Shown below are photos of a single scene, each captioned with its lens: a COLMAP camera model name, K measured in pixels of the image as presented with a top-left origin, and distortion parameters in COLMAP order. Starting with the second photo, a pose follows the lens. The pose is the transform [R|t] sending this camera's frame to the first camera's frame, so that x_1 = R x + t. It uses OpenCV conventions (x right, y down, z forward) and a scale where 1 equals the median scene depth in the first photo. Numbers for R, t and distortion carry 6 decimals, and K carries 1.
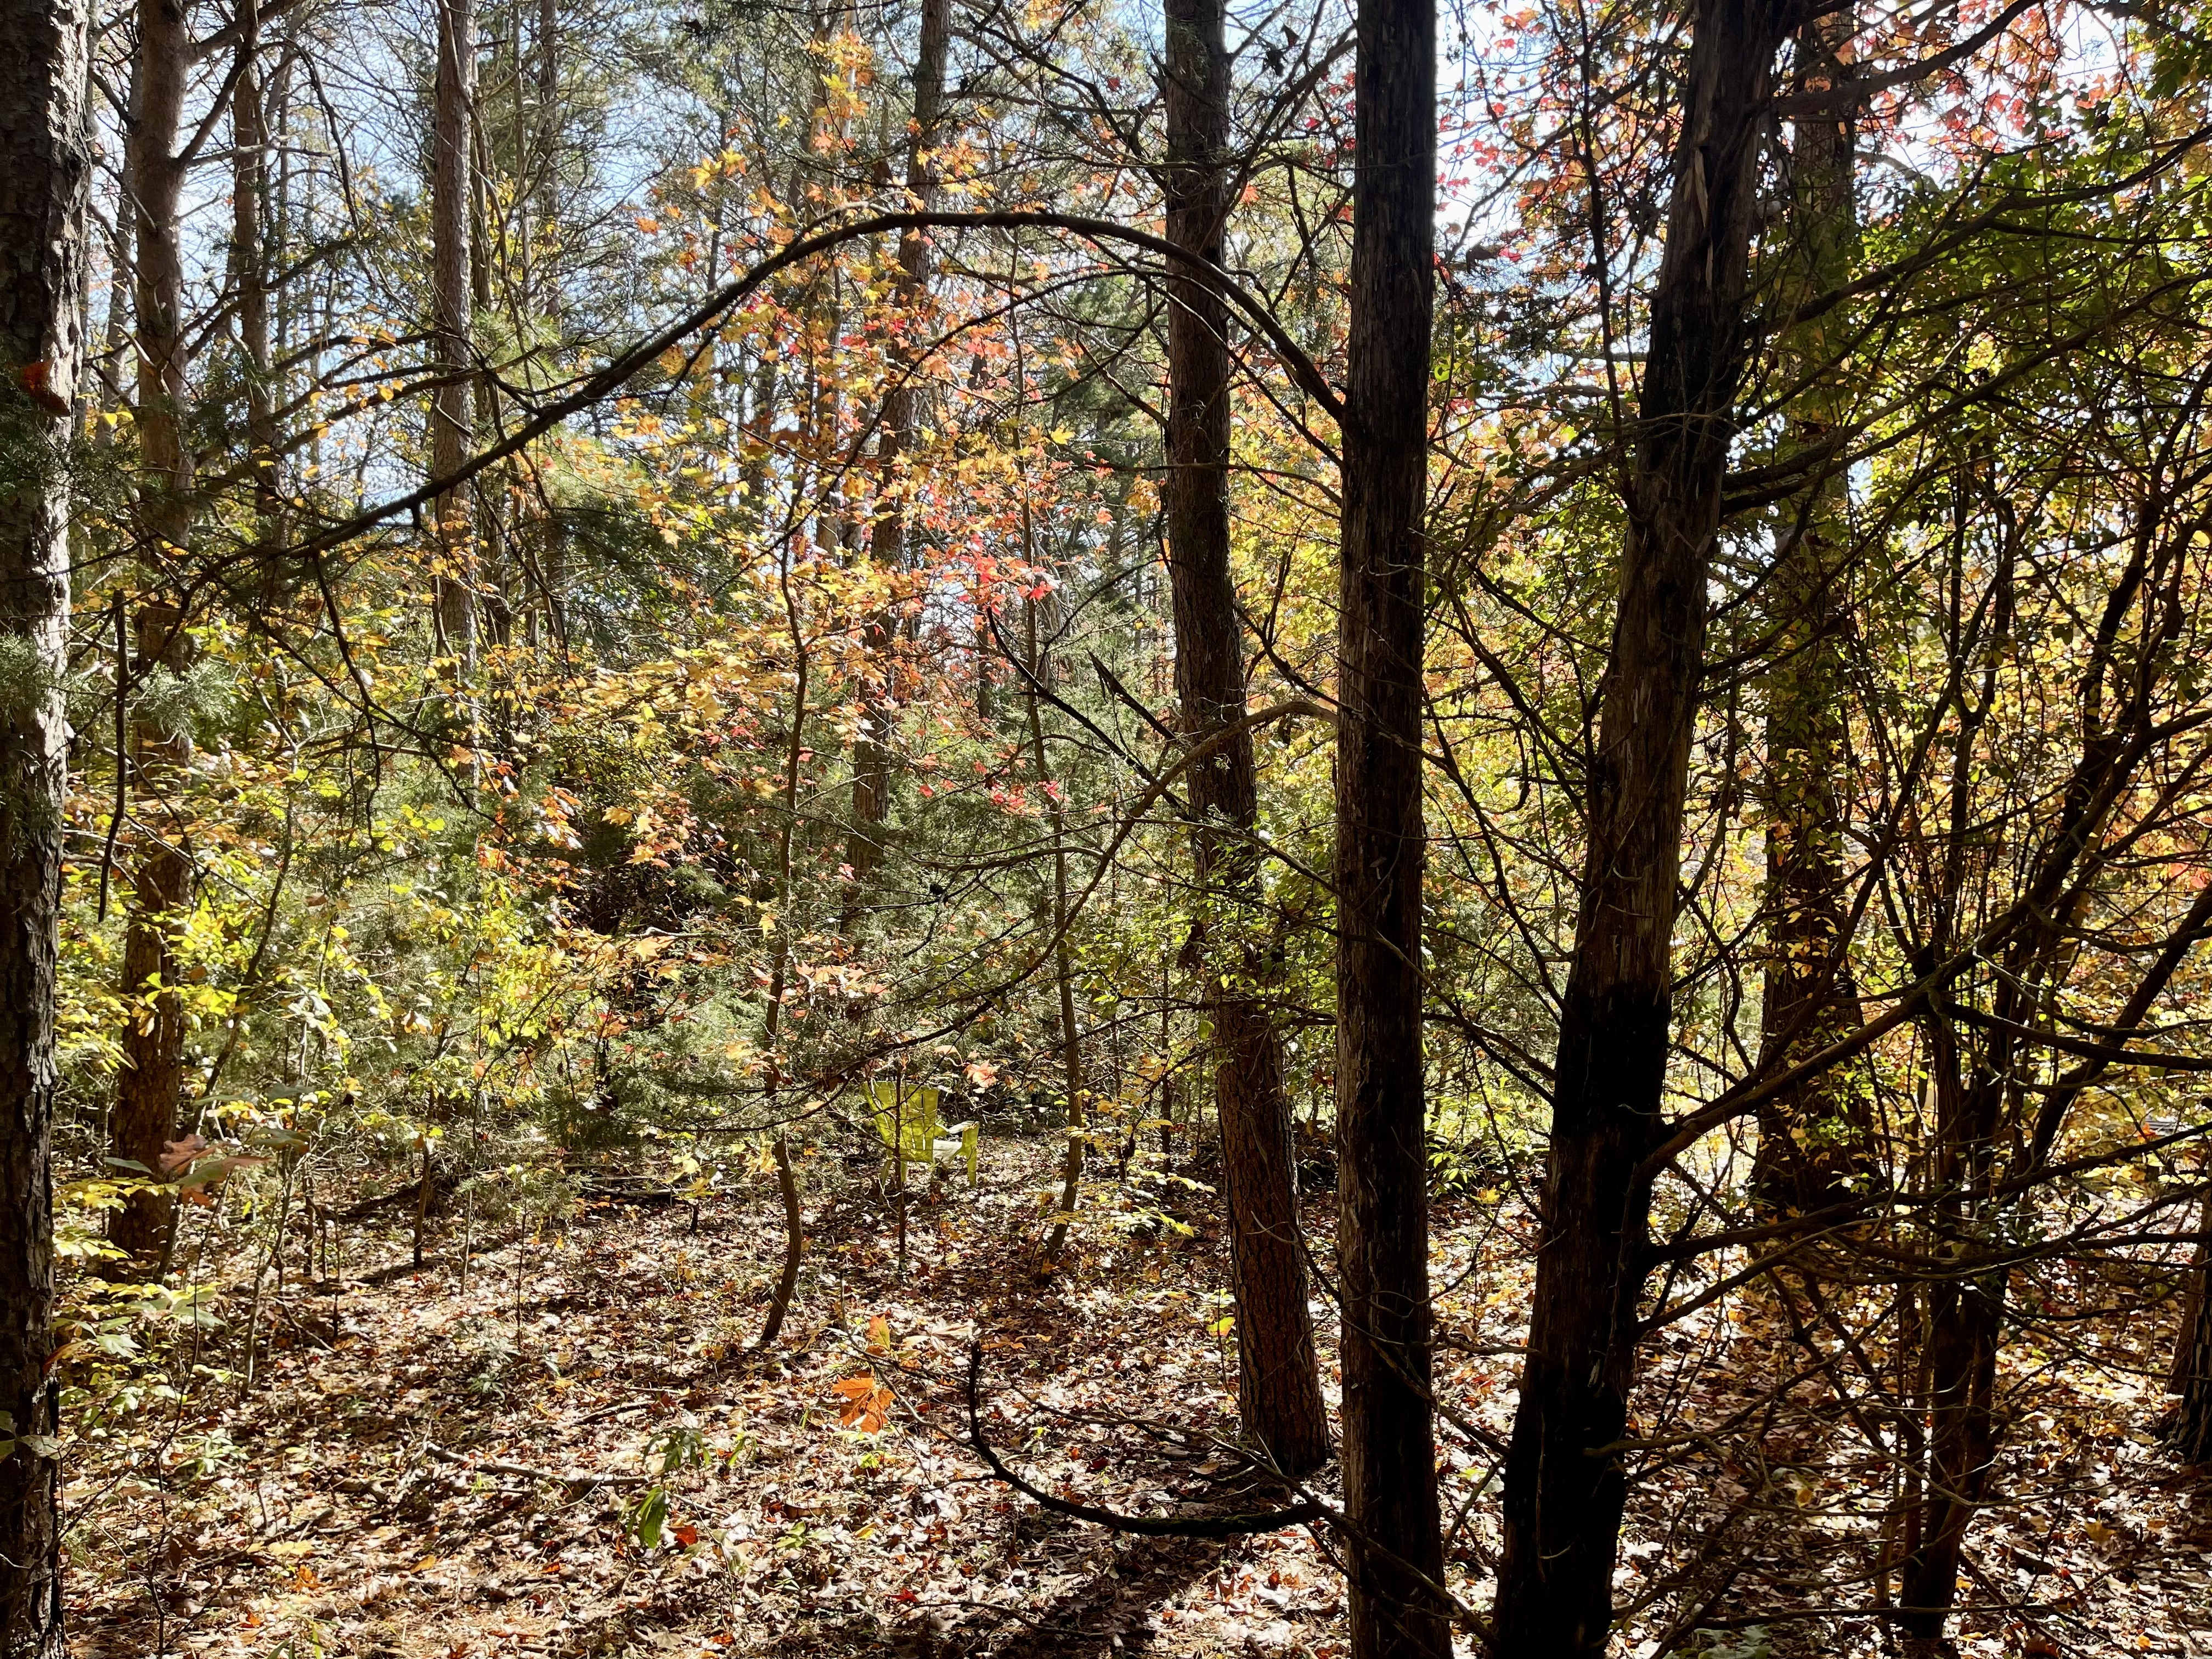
lens RADIAL K [[1659.1, 0, 1112.5], [0, 1659.1, 838.2], [0, 0, 1]] dist [0.101485, -0.113869]
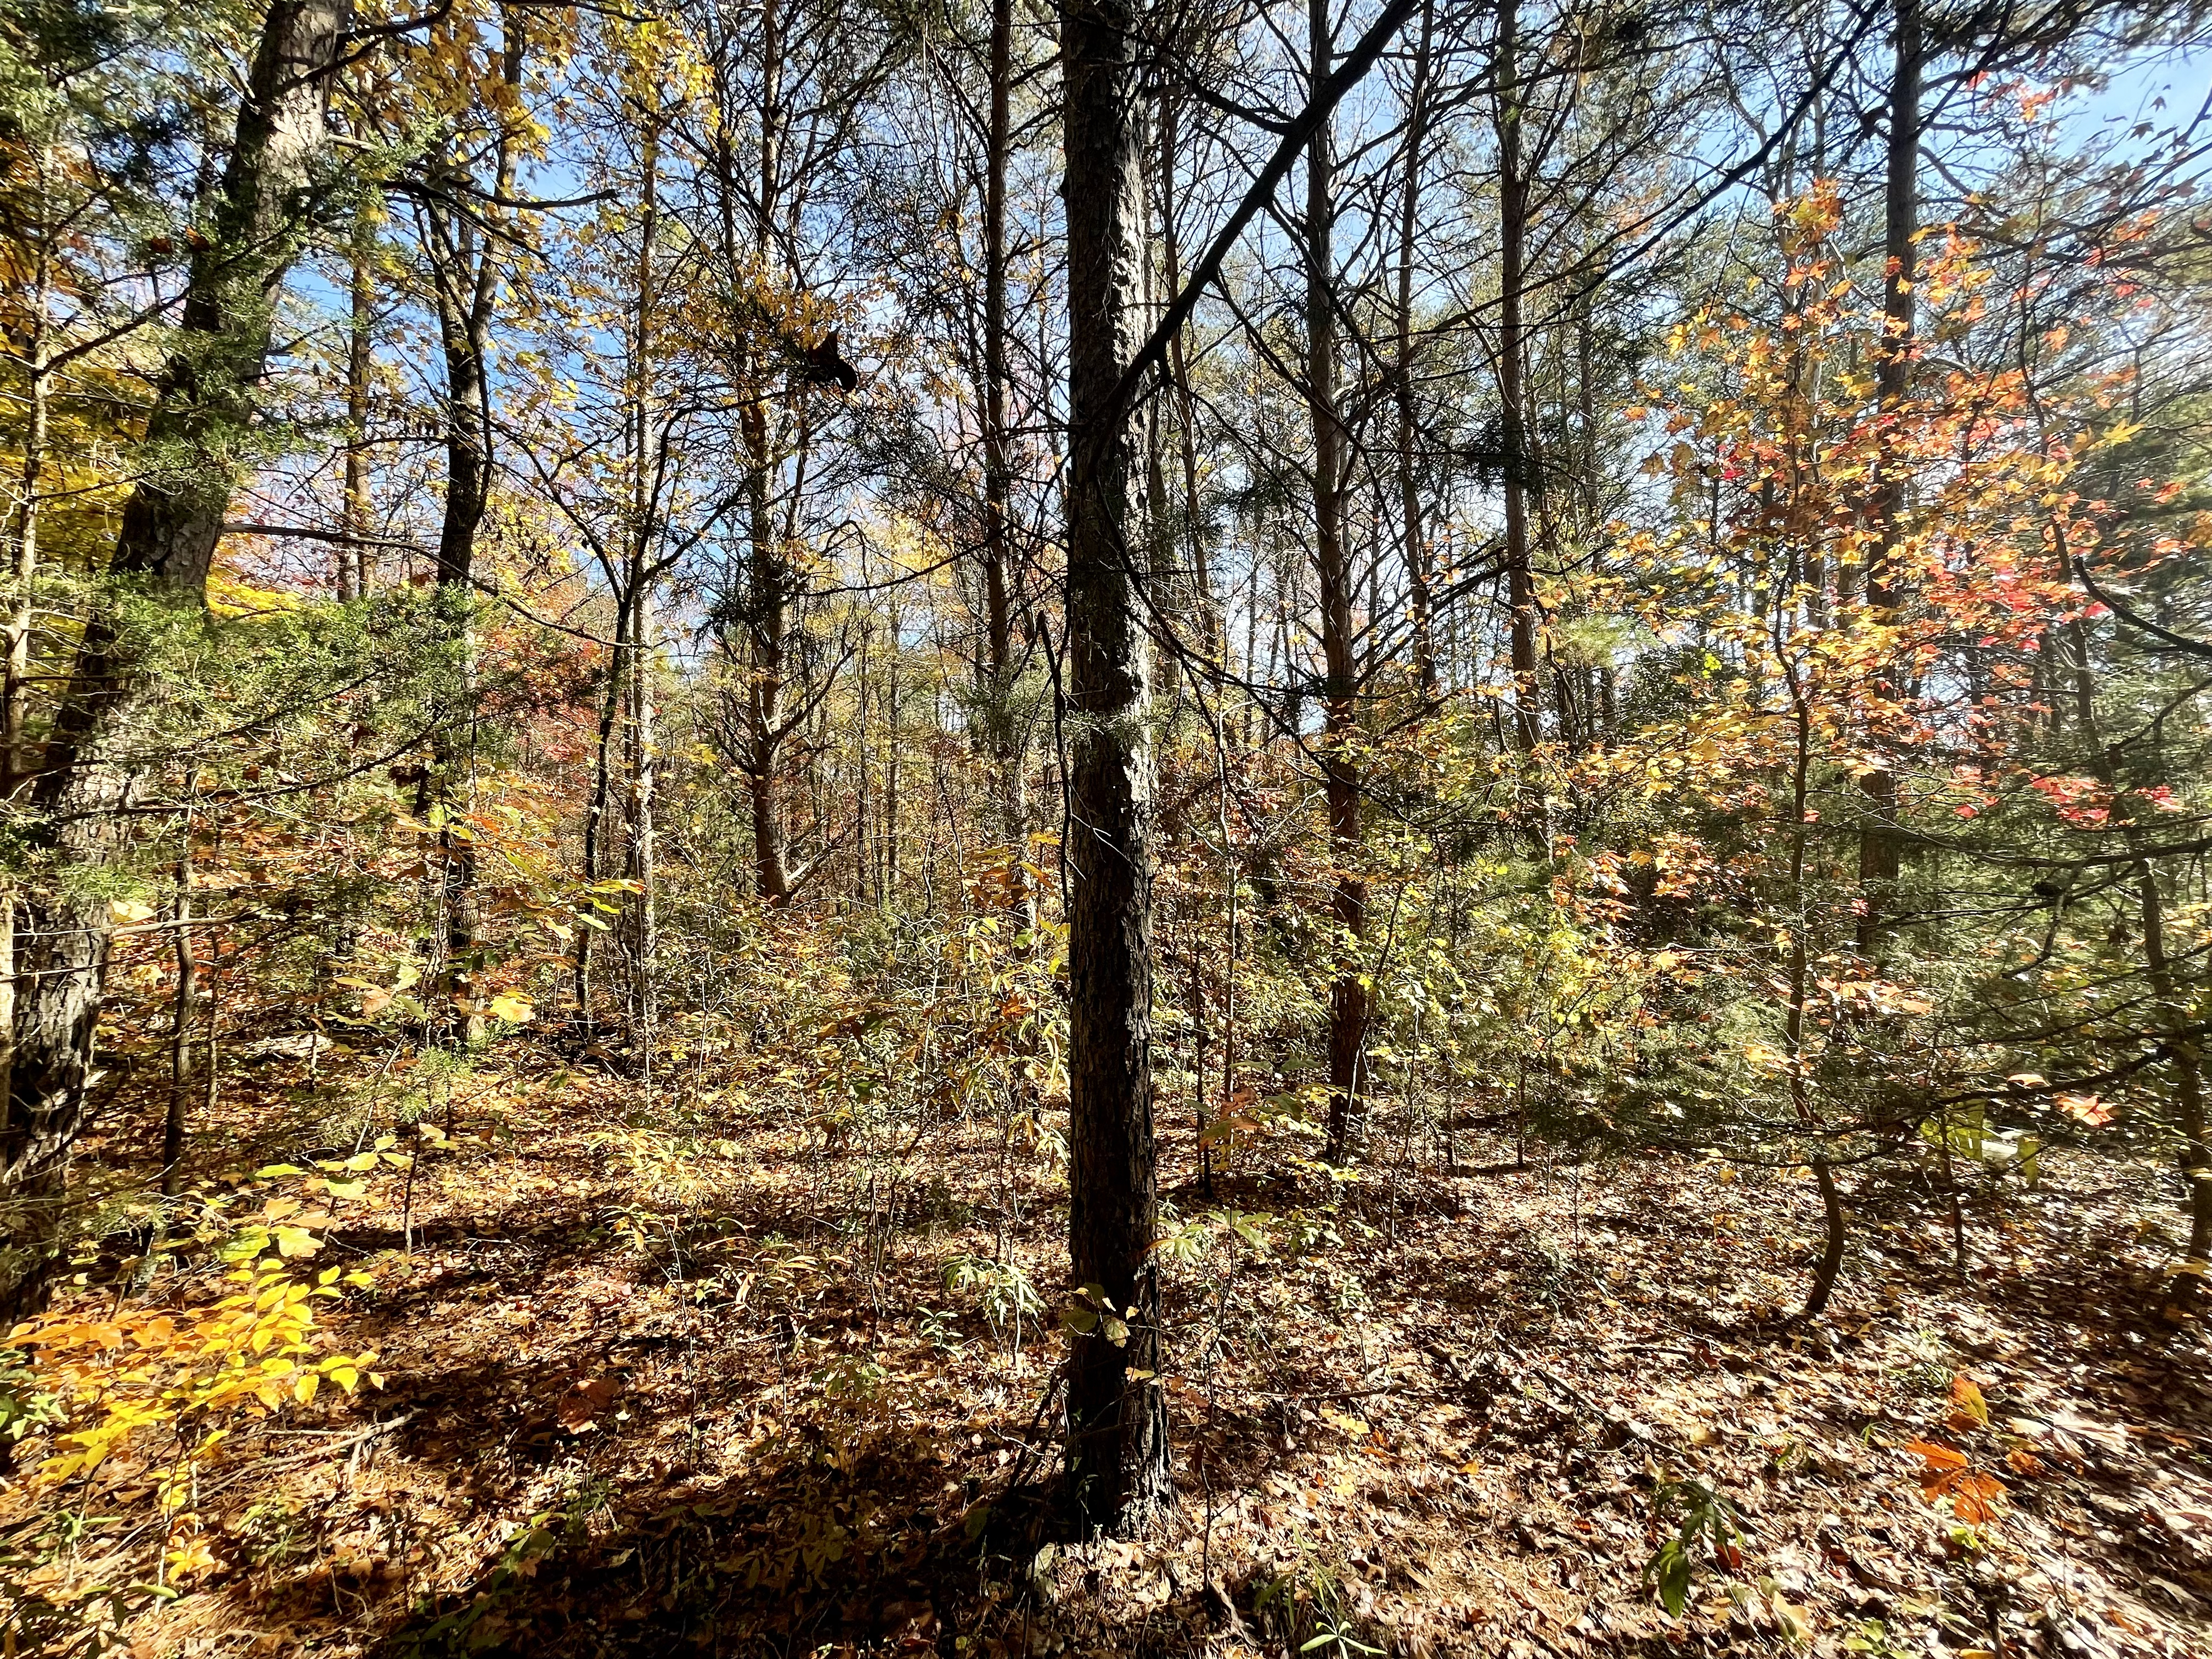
lens RADIAL K [[891.0, 0, 1101.1], [0, 891.0, 844.2], [0, 0, 1]] dist [-0.024237, 0.014413]
pose [[0.650797, -0.066810, -0.756307, -0.049664], [0.019728, 0.997273, -0.071120, 0.018913], [0.758996, 0.031364, 0.650340, 0.254045]]
